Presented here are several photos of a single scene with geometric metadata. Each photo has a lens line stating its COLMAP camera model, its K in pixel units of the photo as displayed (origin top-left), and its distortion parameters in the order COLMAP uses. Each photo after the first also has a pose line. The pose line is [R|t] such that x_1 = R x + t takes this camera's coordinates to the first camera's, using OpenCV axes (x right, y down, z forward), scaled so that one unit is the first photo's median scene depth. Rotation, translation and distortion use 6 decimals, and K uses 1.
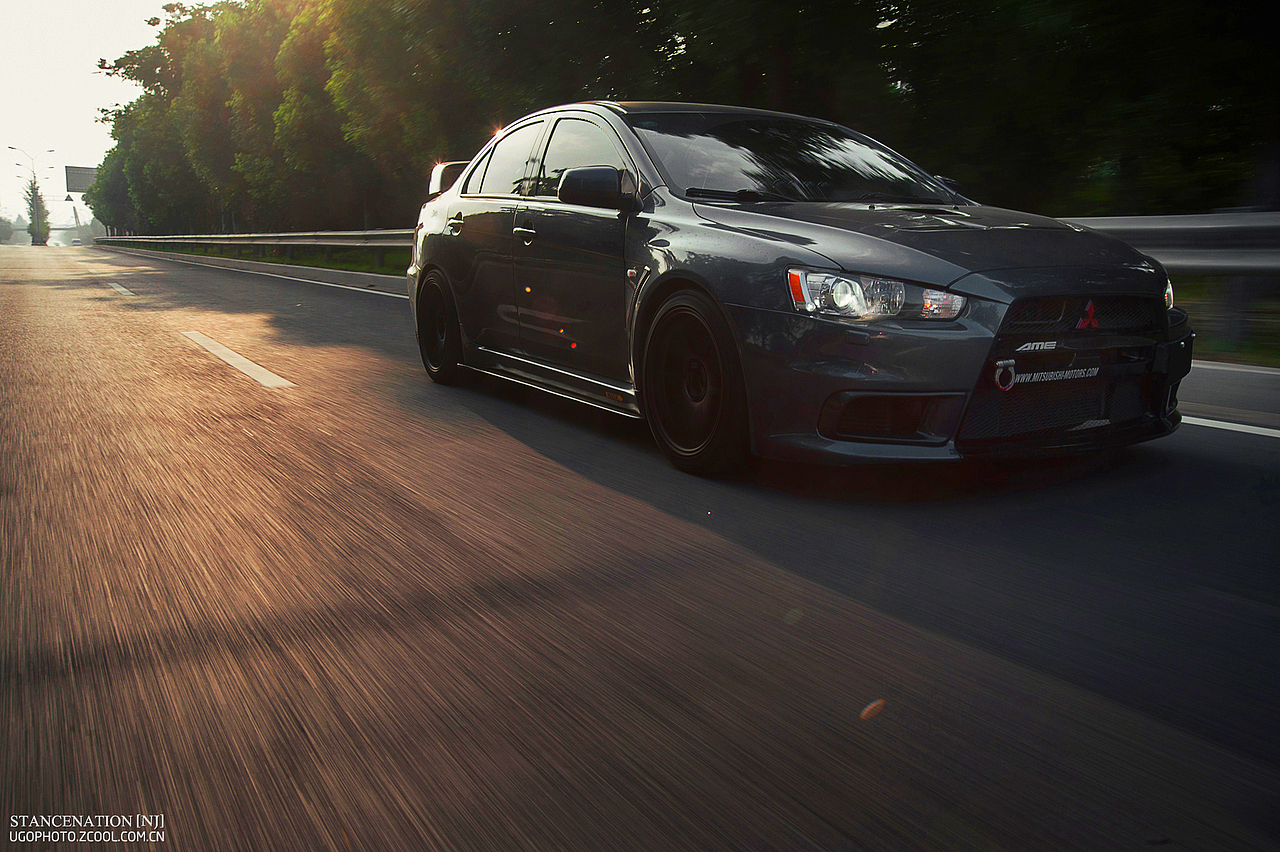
lens RADIAL K [[1090.6, 0, 640.0], [0, 1090.6, 426.0], [0, 0, 1]] dist [-0.108301, 0.258393]
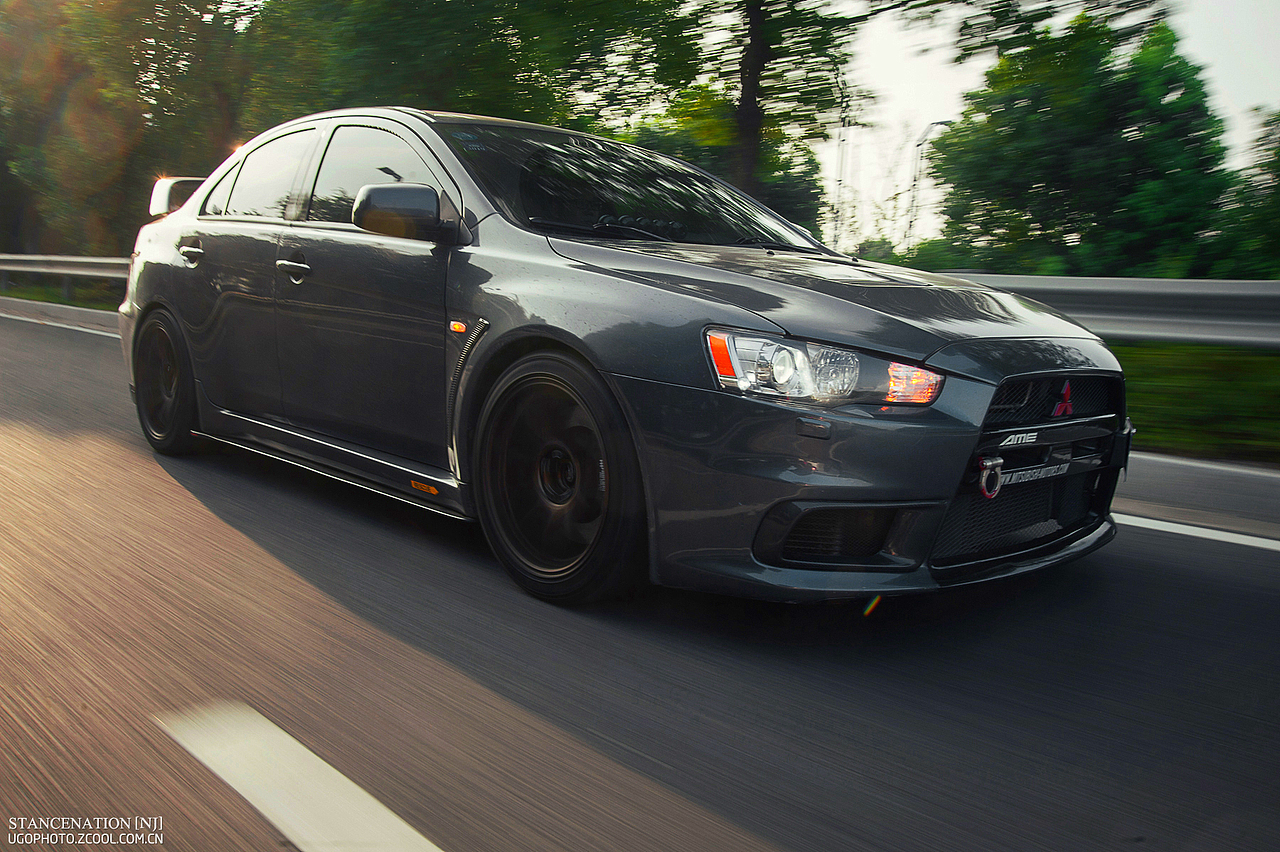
lens RADIAL K [[1090.6, 0, 640.0], [0, 1090.6, 426.0], [0, 0, 1]] dist [-0.108301, 0.258393]
pose [[0.968256, 0.009646, 0.249775, -0.071186], [0.001253, 0.999055, -0.043437, -0.038737], [-0.249958, 0.042371, 0.967329, 0.244704]]
